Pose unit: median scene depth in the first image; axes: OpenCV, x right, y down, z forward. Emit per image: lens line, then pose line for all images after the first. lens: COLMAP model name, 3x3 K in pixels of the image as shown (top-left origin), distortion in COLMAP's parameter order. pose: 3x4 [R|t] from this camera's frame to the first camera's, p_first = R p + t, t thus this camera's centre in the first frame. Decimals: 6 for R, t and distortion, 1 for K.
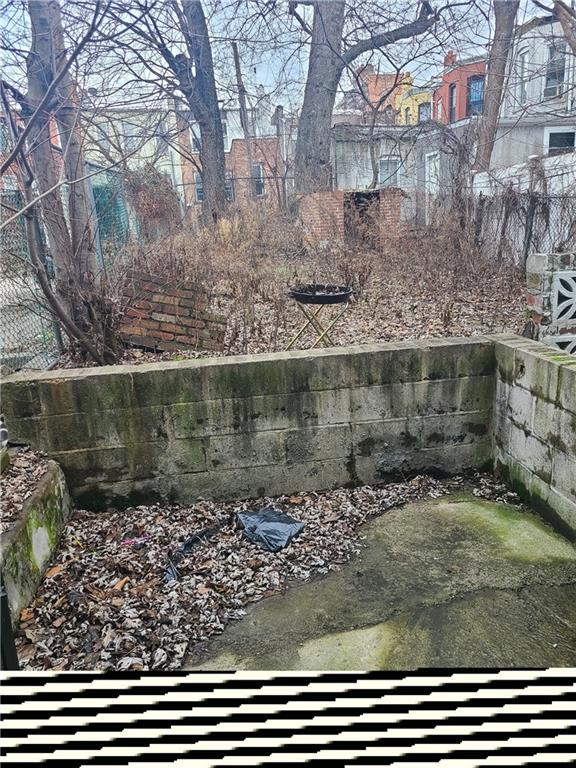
lens RADIAL K [[578.8, 0, 293.5], [0, 578.8, 380.0], [0, 0, 1]] dist [0.043128, -0.010652]
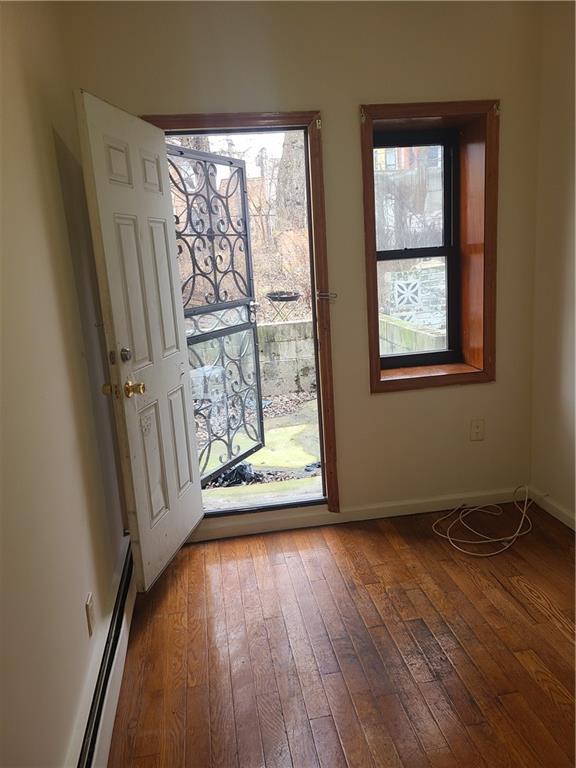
lens RADIAL K [[578.8, 0, 293.5], [0, 578.8, 380.0], [0, 0, 1]] dist [0.043128, -0.010652]
pose [[0.999669, -0.016513, 0.019710, 0.048301], [0.017386, 0.998838, -0.044956, 0.236481], [-0.018944, 0.045284, 0.998795, -0.967200]]
